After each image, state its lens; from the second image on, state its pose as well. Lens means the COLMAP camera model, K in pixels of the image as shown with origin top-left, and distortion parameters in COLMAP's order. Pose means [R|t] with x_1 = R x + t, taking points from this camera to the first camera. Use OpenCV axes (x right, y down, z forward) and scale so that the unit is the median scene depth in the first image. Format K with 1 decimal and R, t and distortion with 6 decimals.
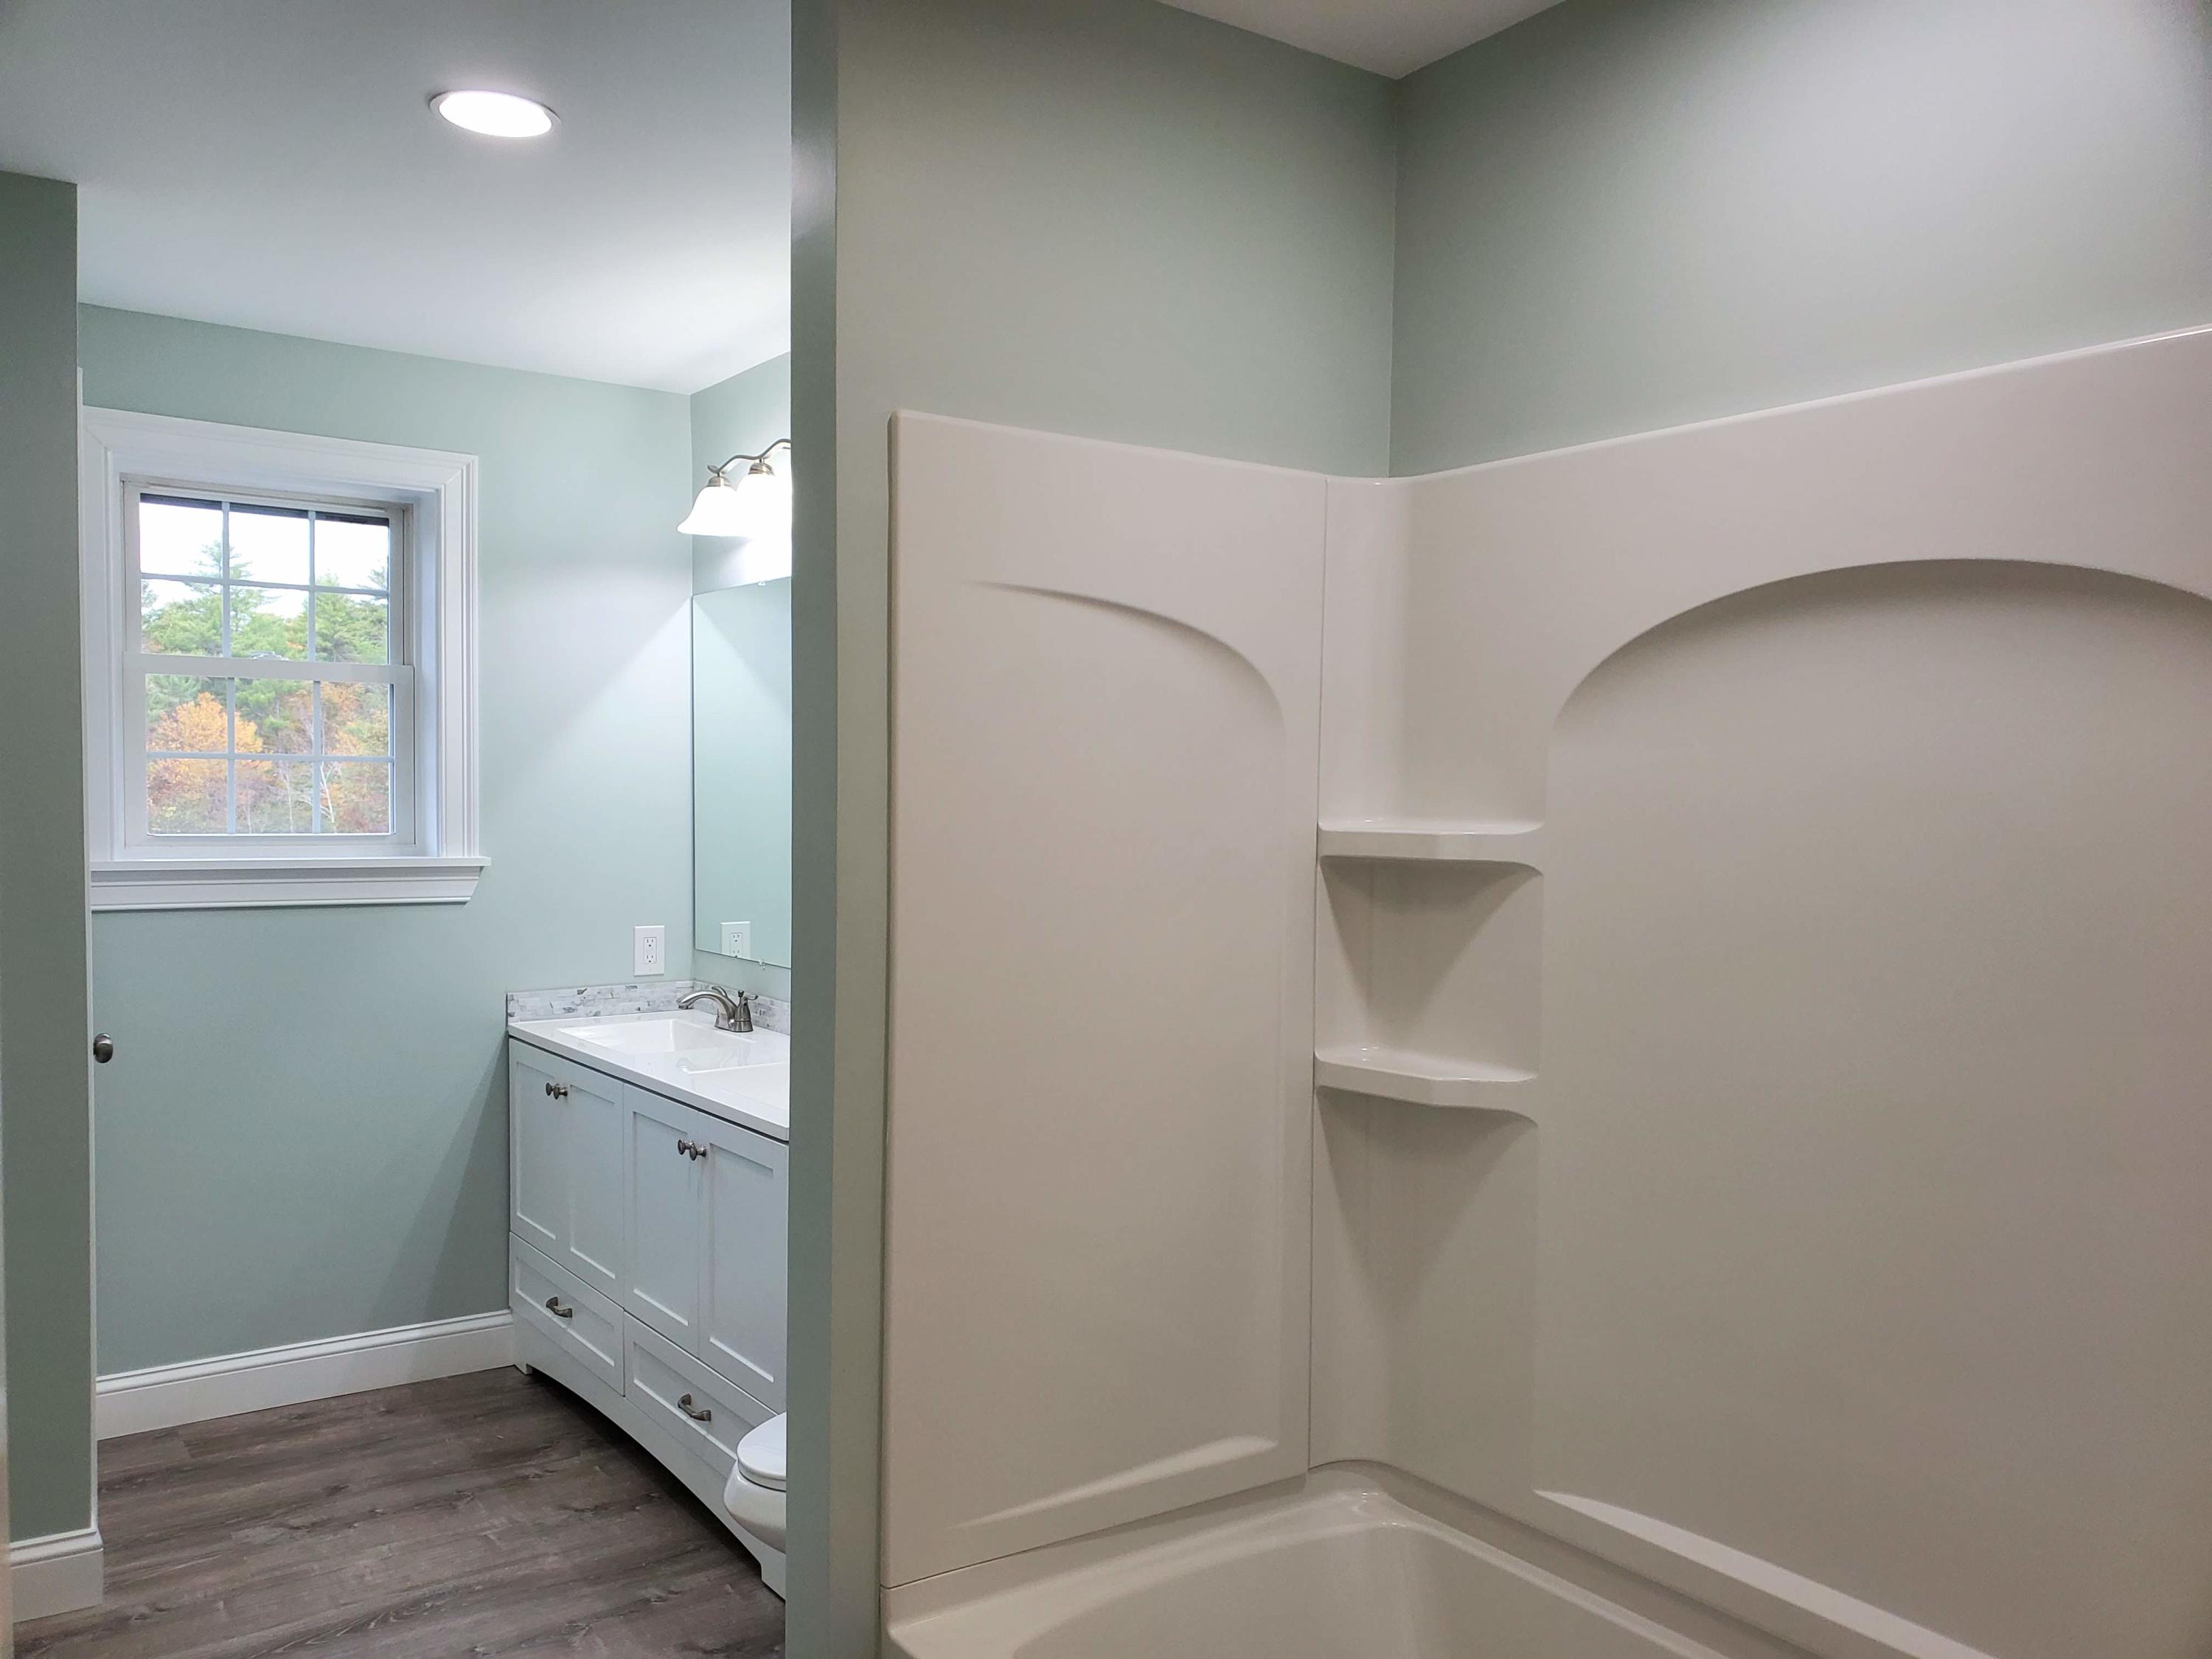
lens RADIAL K [[1715.8, 0, 1106.0], [0, 1715.8, 829.5], [0, 0, 1]] dist [0.007317, 0.000049]
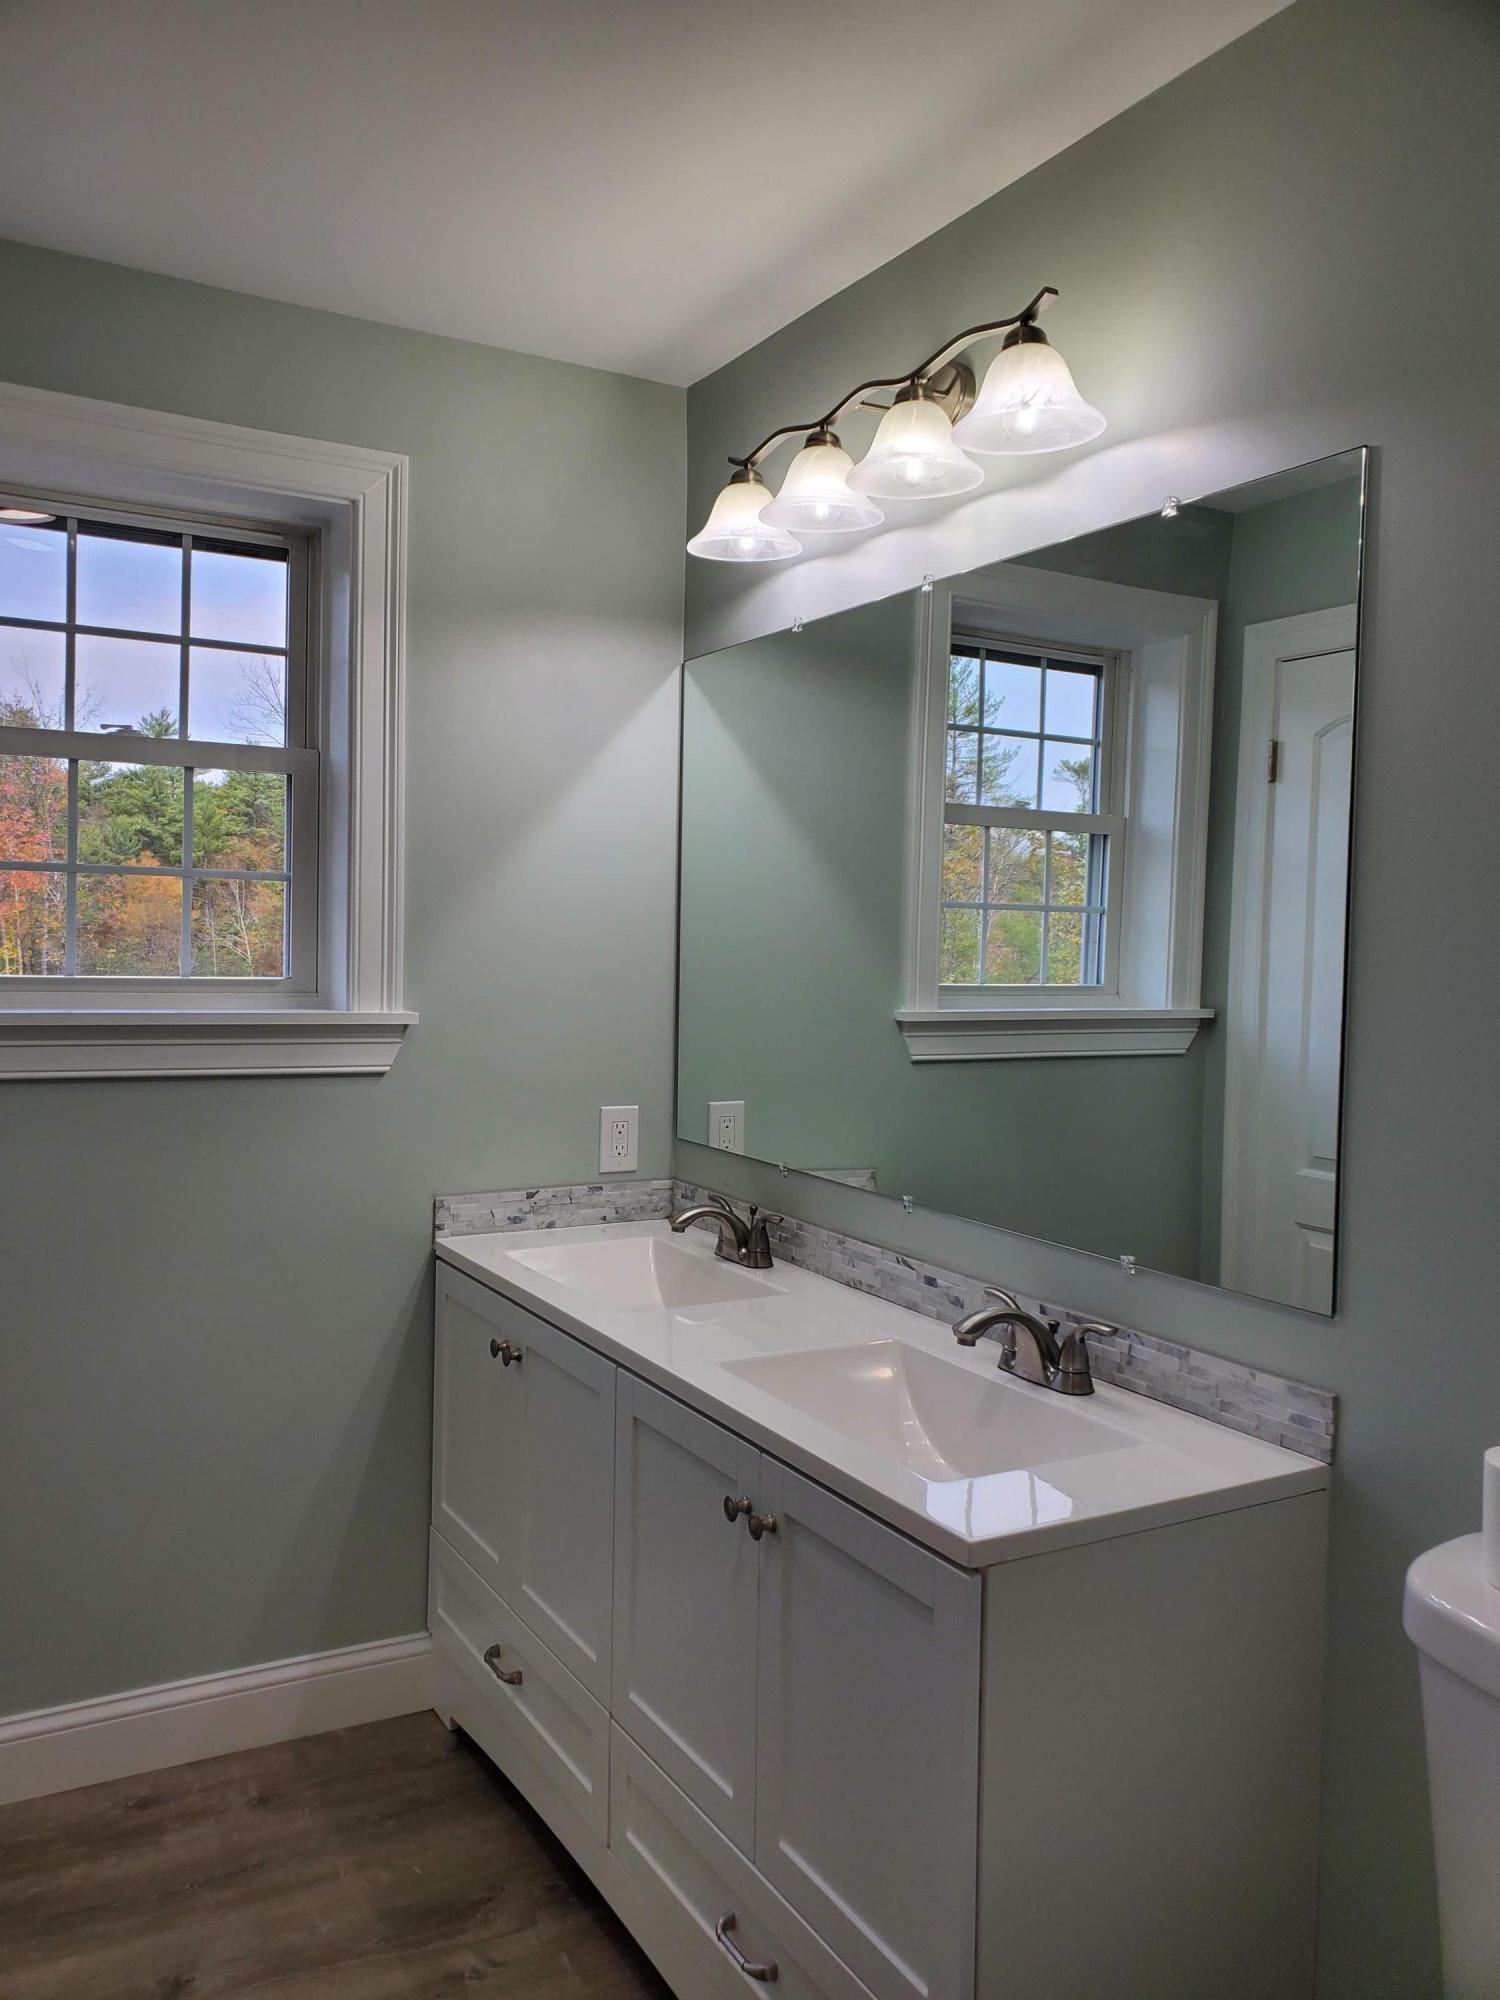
lens RADIAL K [[1515.0, 0, 745.7], [0, 1515.0, 973.0], [0, 0, 1]] dist [0.044840, -0.004871]
pose [[0.993886, 0.014907, -0.109399, -0.148520], [-0.015435, 0.999873, -0.003978, 0.000112], [0.109326, 0.005643, 0.993990, 0.372378]]
